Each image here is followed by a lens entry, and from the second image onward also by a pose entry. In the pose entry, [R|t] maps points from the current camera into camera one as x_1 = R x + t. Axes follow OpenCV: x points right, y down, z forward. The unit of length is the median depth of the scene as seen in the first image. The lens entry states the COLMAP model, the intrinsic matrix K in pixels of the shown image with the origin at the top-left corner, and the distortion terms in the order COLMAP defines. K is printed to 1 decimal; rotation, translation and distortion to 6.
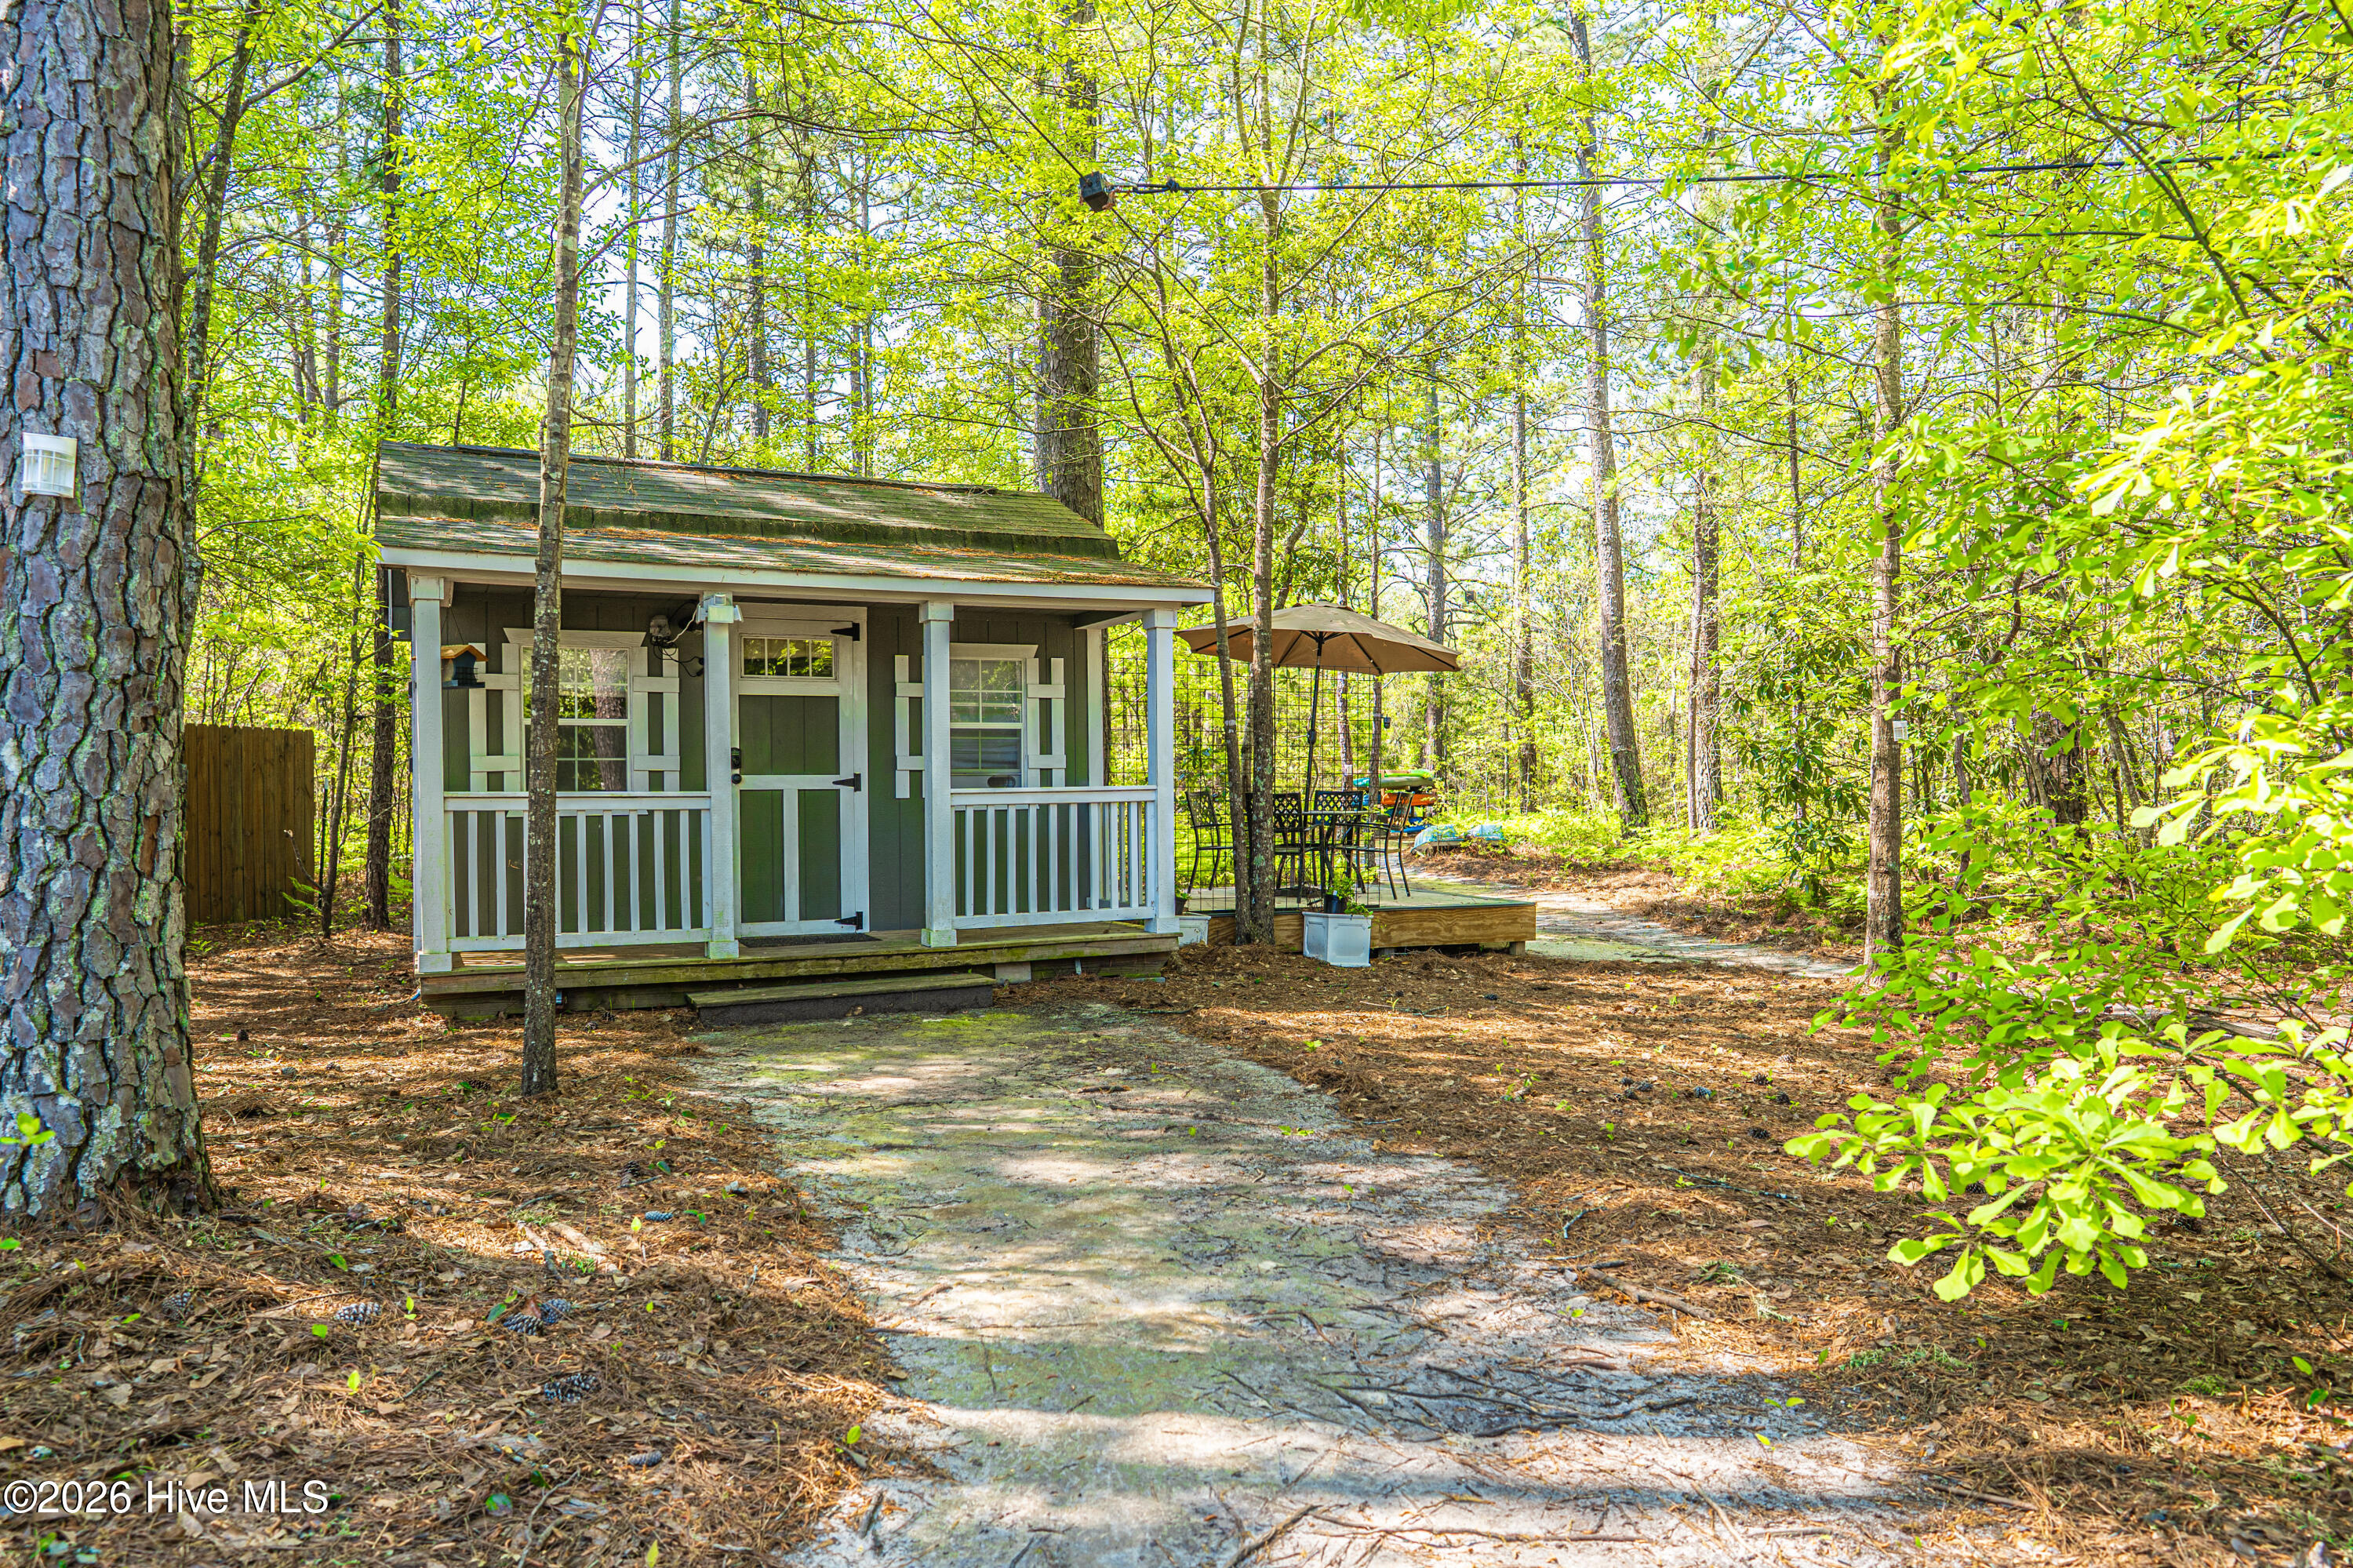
lens RADIAL K [[1540.5, 0, 1176.5], [0, 1540.5, 784.0], [0, 0, 1]] dist [-0.000965, -0.000598]
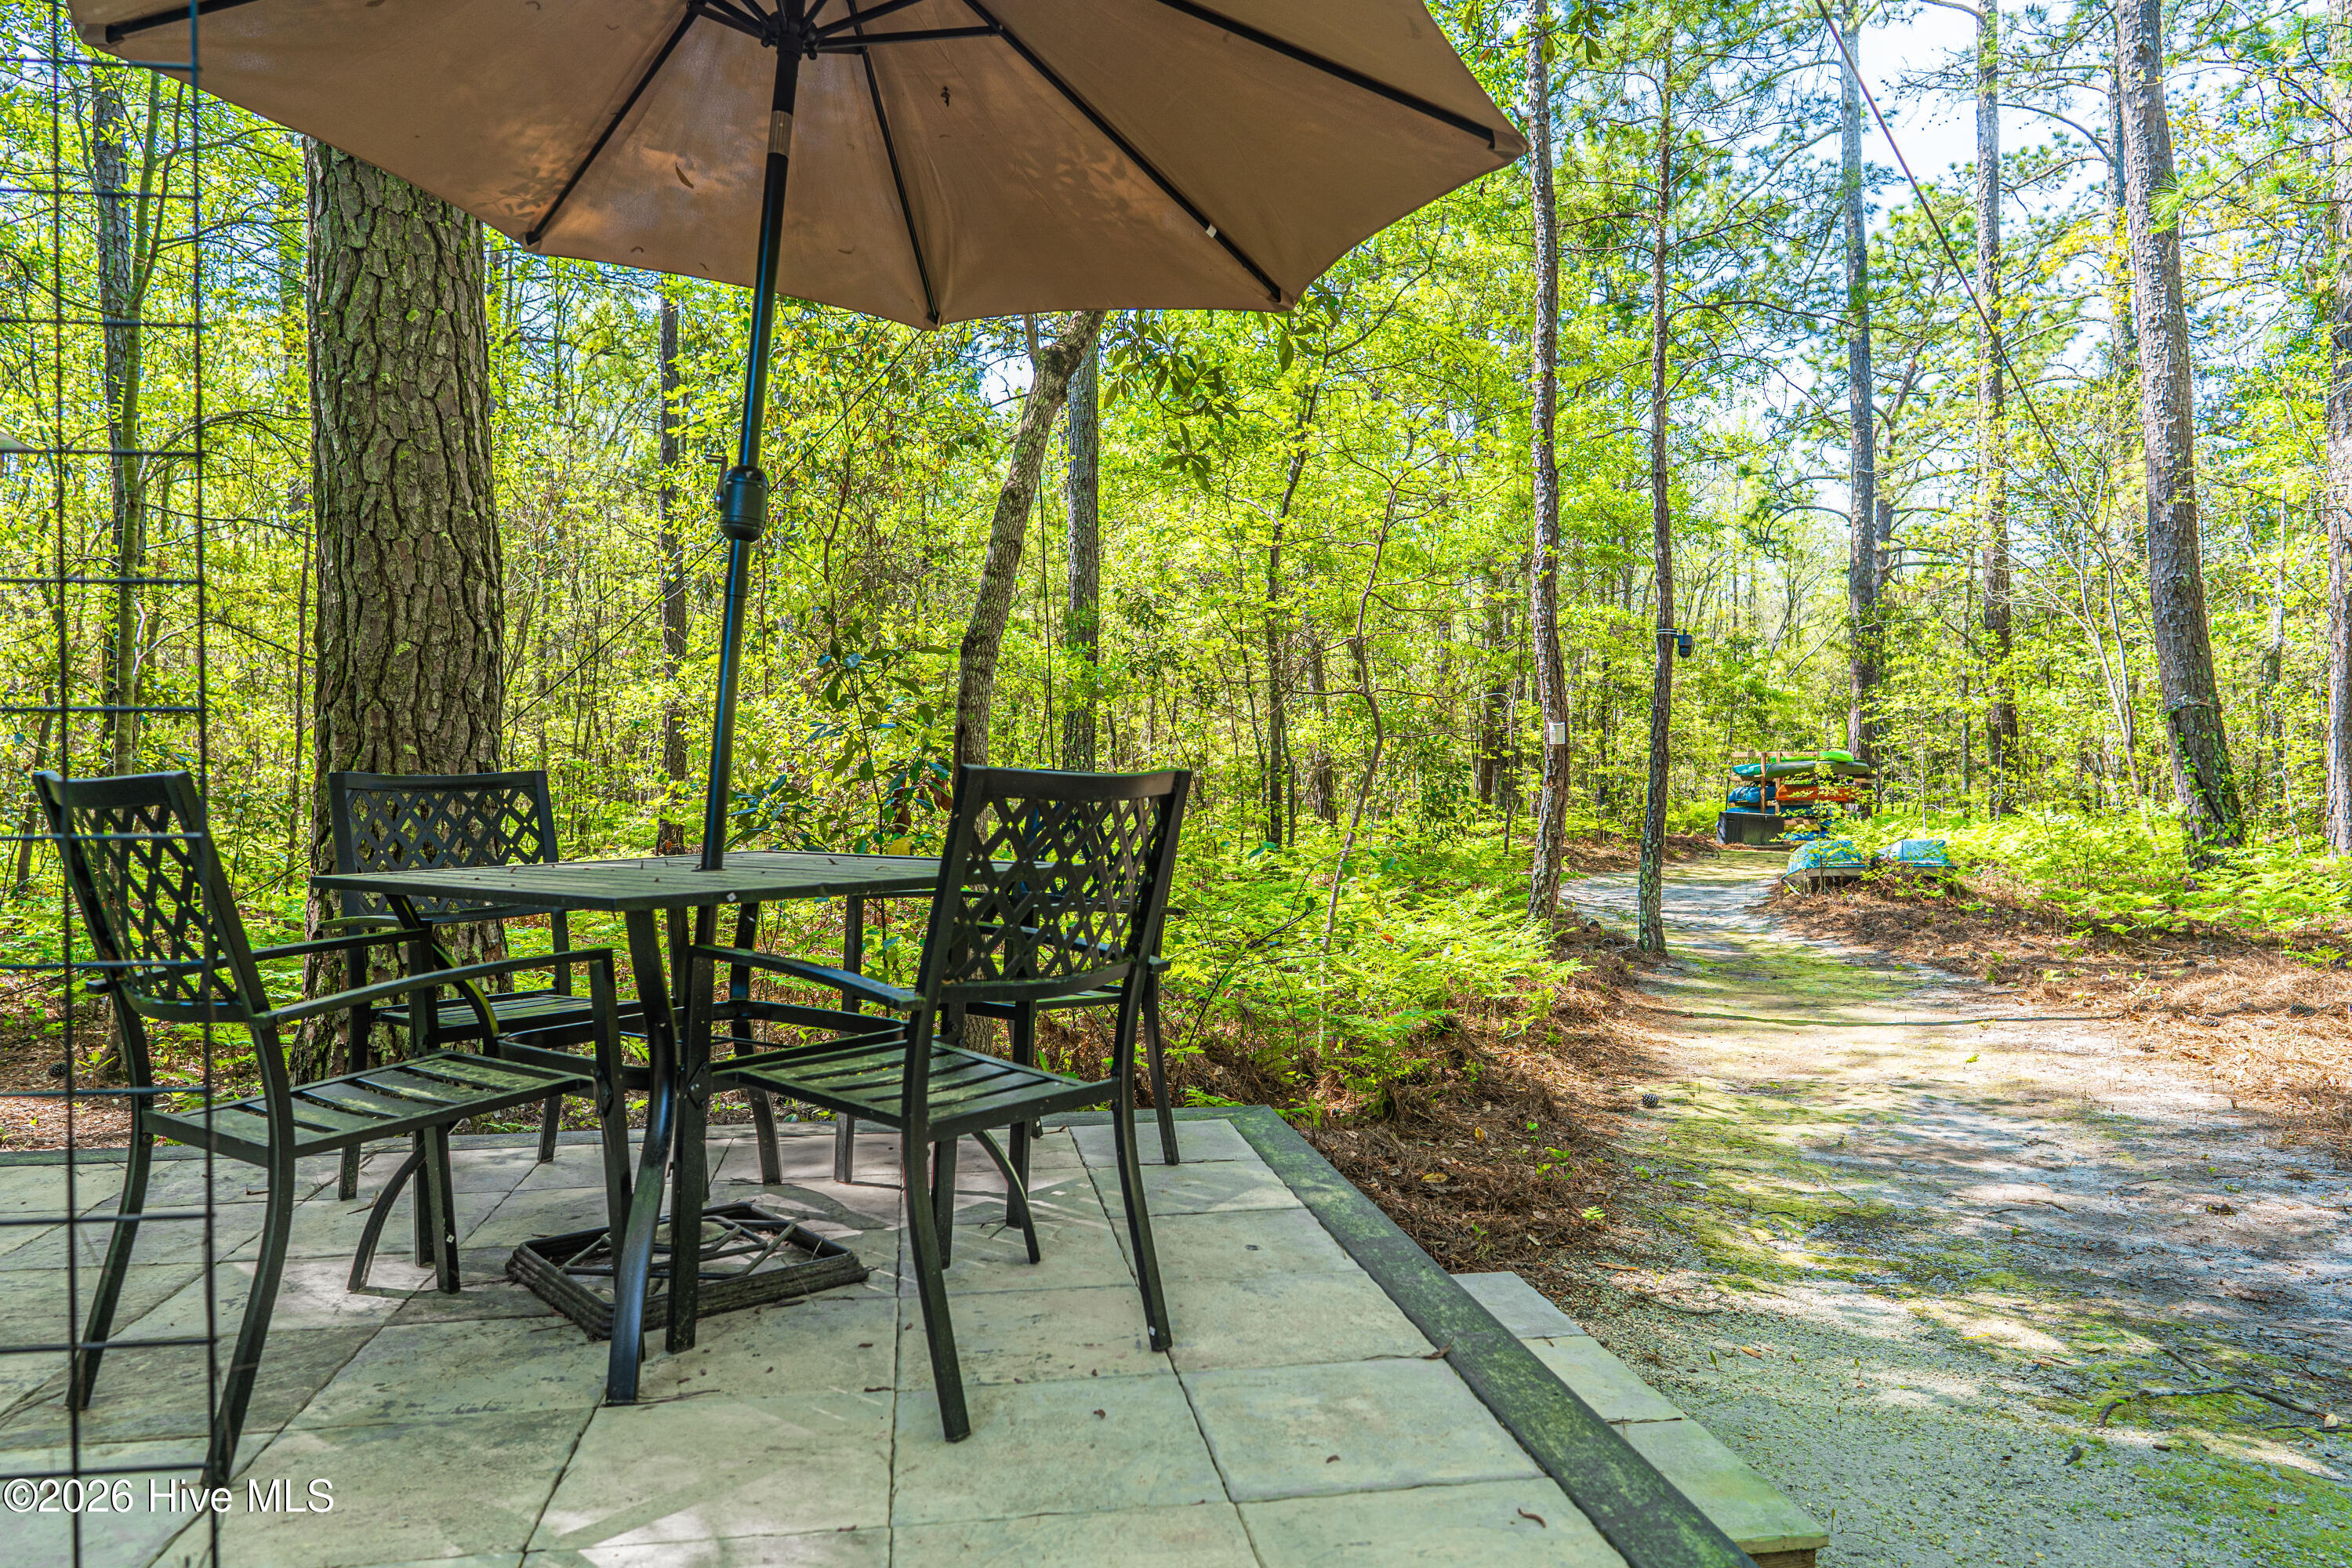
lens RADIAL K [[1539.7, 0, 1176.0], [0, 1539.7, 784.0], [0, 0, 1]] dist [-0.000965, -0.000598]
pose [[0.962474, -0.001388, -0.271370, 0.096423], [0.002979, 0.999981, 0.005449, 0.002216], [0.271357, -0.006053, 0.962460, 0.395159]]
